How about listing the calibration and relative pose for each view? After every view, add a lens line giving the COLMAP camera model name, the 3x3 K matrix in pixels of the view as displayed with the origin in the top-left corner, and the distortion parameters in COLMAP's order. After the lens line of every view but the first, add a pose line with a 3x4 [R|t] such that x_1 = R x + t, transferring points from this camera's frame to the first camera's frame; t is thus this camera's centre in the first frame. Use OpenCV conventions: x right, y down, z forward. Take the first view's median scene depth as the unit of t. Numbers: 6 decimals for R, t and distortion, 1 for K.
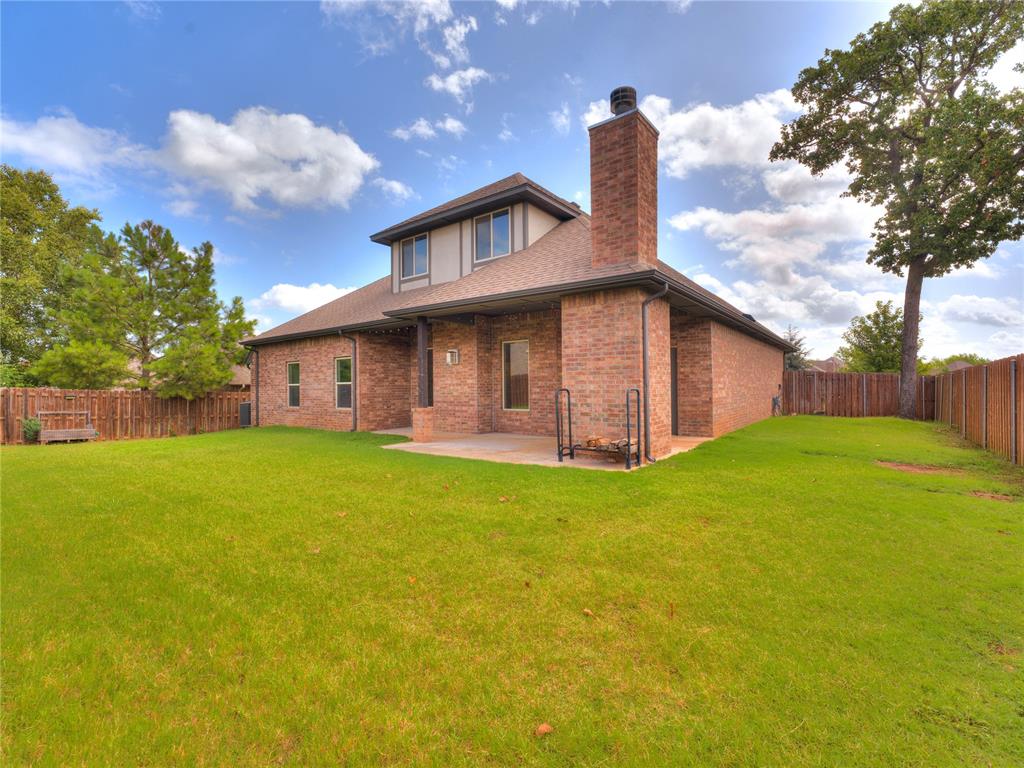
lens RADIAL K [[457.9, 0, 512.5], [0, 457.9, 390.1], [0, 0, 1]] dist [-0.029941, -0.000194]
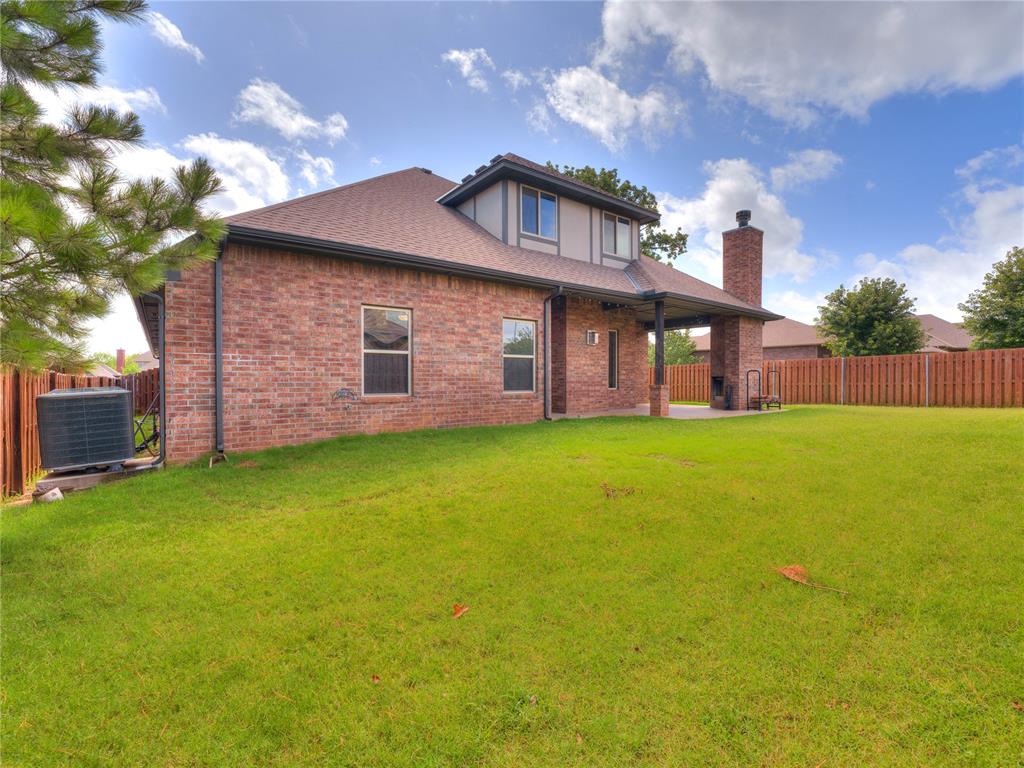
lens RADIAL K [[481.2, 0, 509.4], [0, 481.2, 388.3], [0, 0, 1]] dist [-0.001862, -0.000099]
pose [[0.257202, -0.002148, 0.966355, -1.138029], [0.007944, 0.999968, 0.000109, 0.036113], [-0.966325, 0.007649, 0.257211, 0.849792]]
